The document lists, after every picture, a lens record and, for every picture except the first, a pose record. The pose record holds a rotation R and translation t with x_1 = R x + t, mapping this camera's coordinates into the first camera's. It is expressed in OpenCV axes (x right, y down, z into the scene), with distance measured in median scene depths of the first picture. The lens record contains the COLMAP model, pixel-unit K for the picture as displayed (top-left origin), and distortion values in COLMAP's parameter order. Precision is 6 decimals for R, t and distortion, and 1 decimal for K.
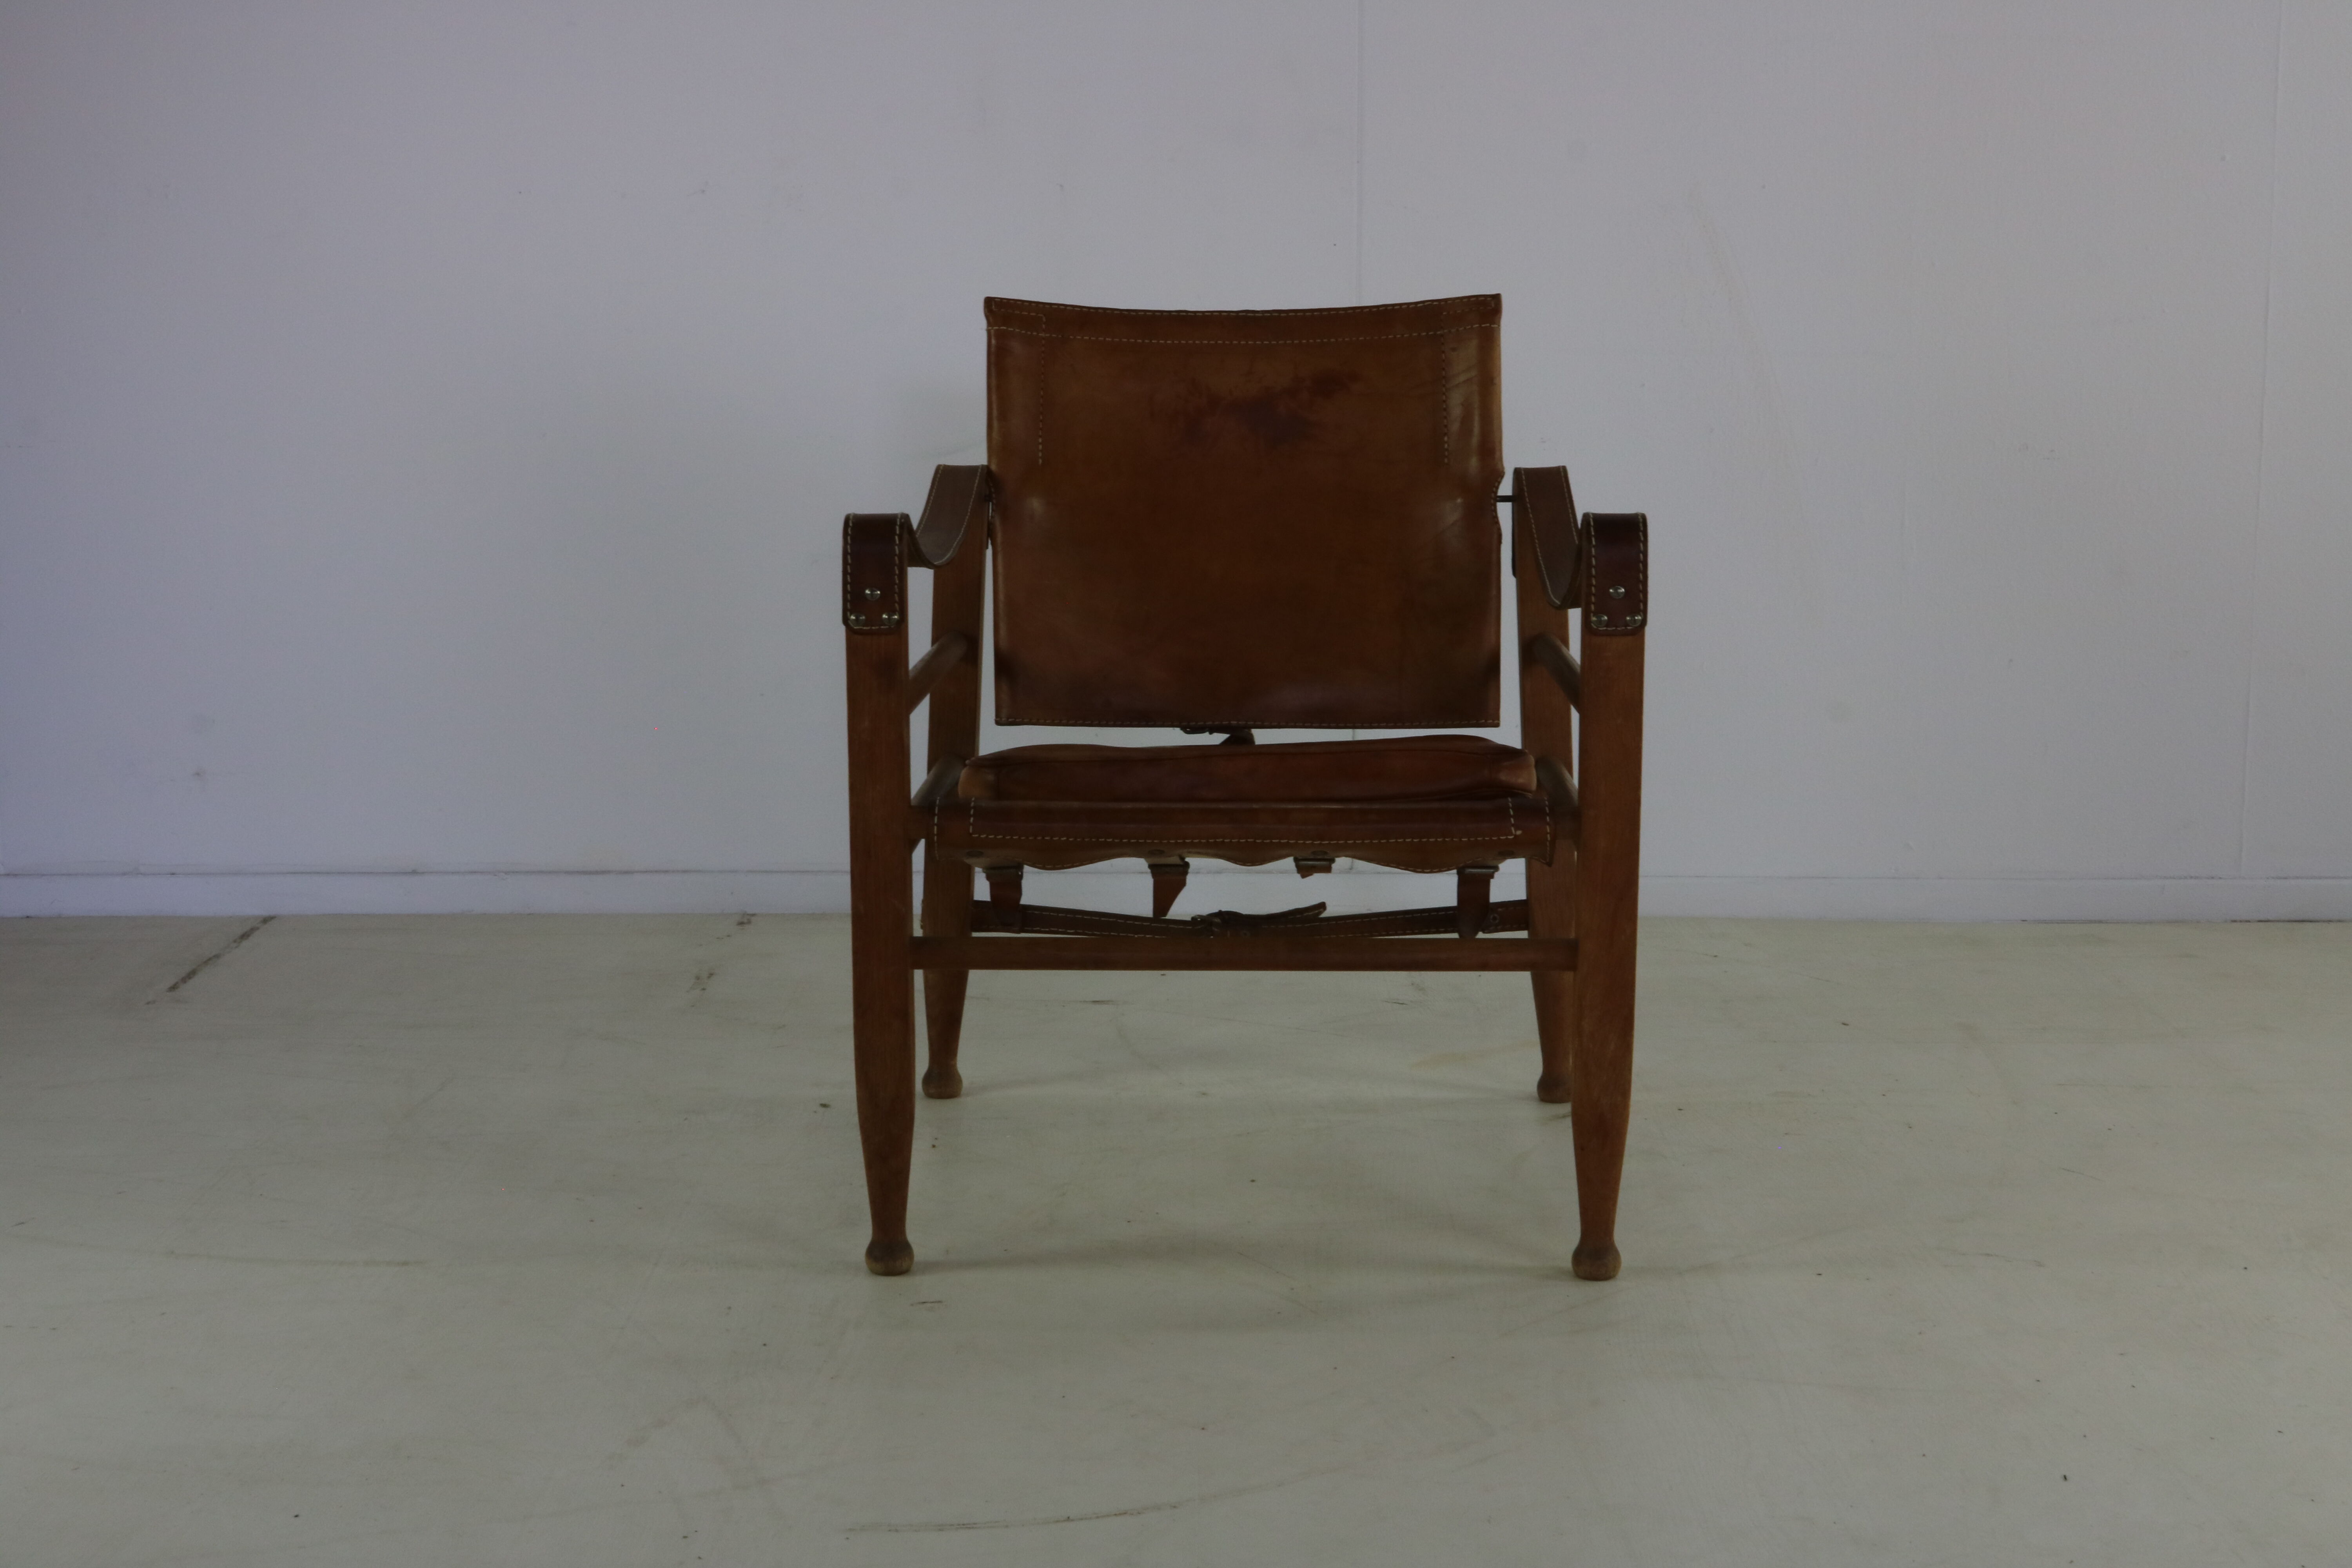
lens RADIAL K [[3402.1, 0, 1176.4], [0, 3402.1, 788.1], [0, 0, 1]] dist [-0.042440, 0.000000]
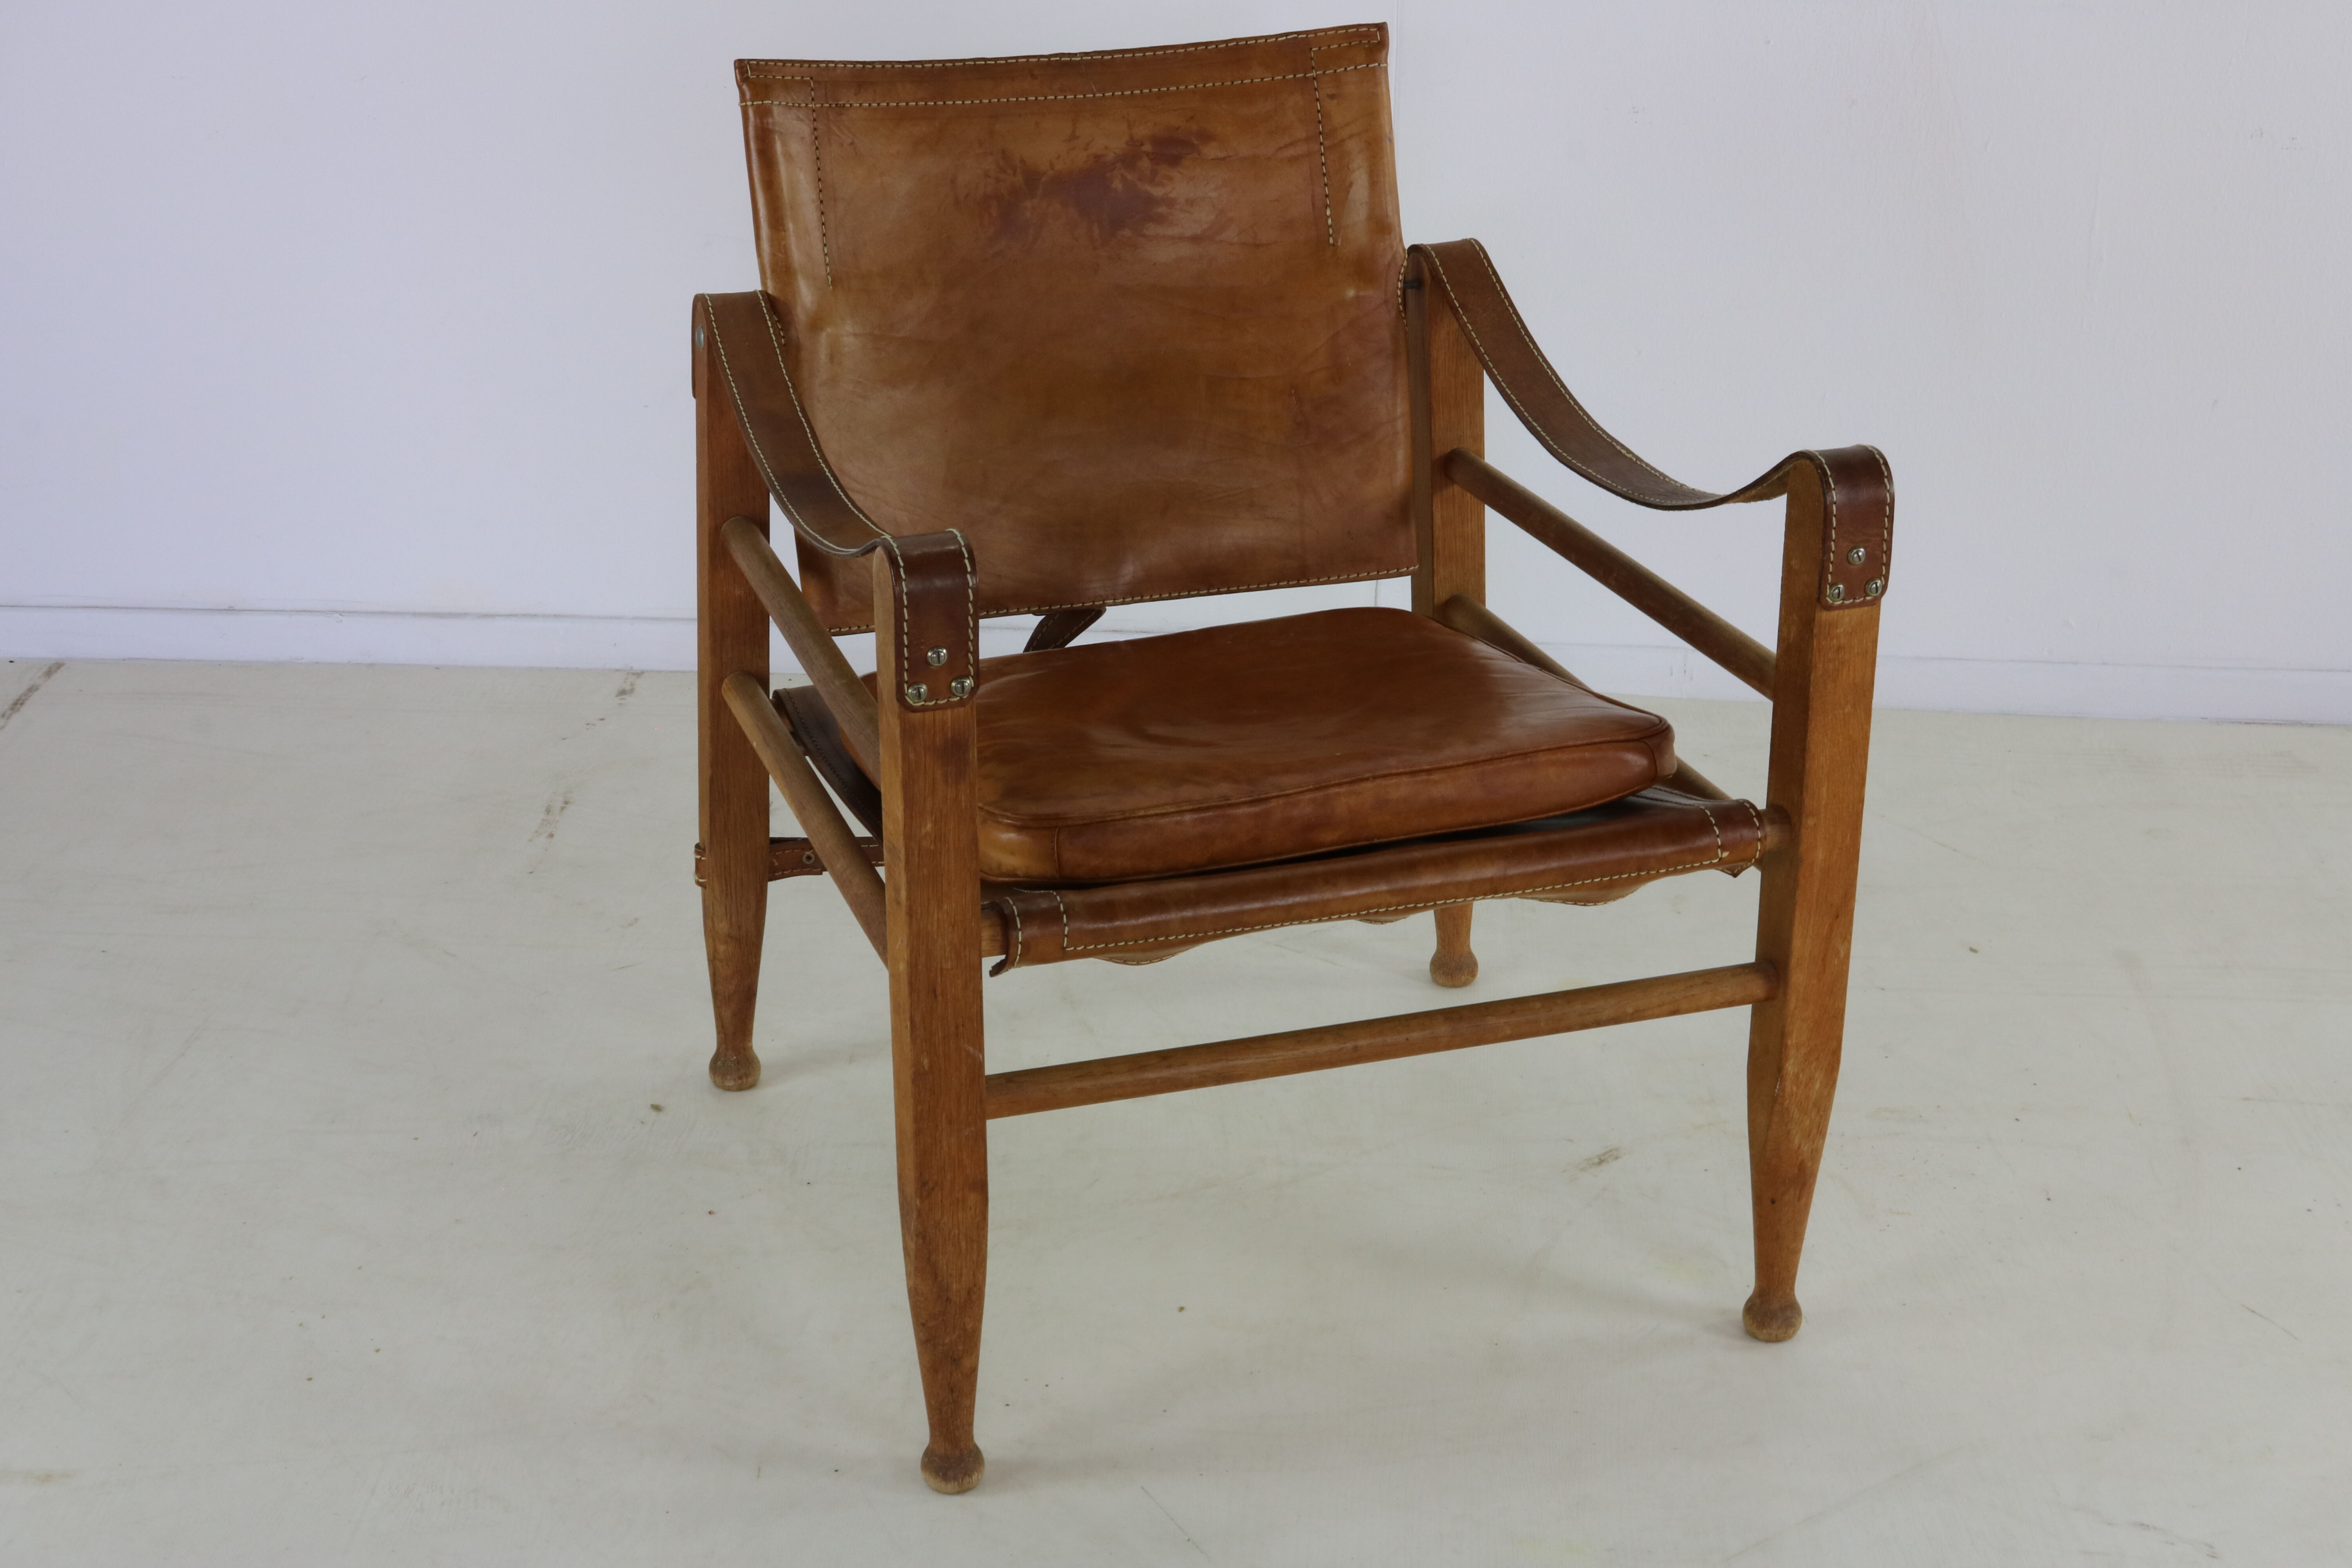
lens RADIAL K [[3402.1, 0, 1169.7], [0, 3402.1, 797.9], [0, 0, 1]] dist [-0.042440, 0.000000]
pose [[0.999191, 0.025258, -0.031301, 0.030313], [-0.017436, 0.973313, 0.228818, -0.127463], [0.036245, -0.228087, 0.972966, 0.208897]]
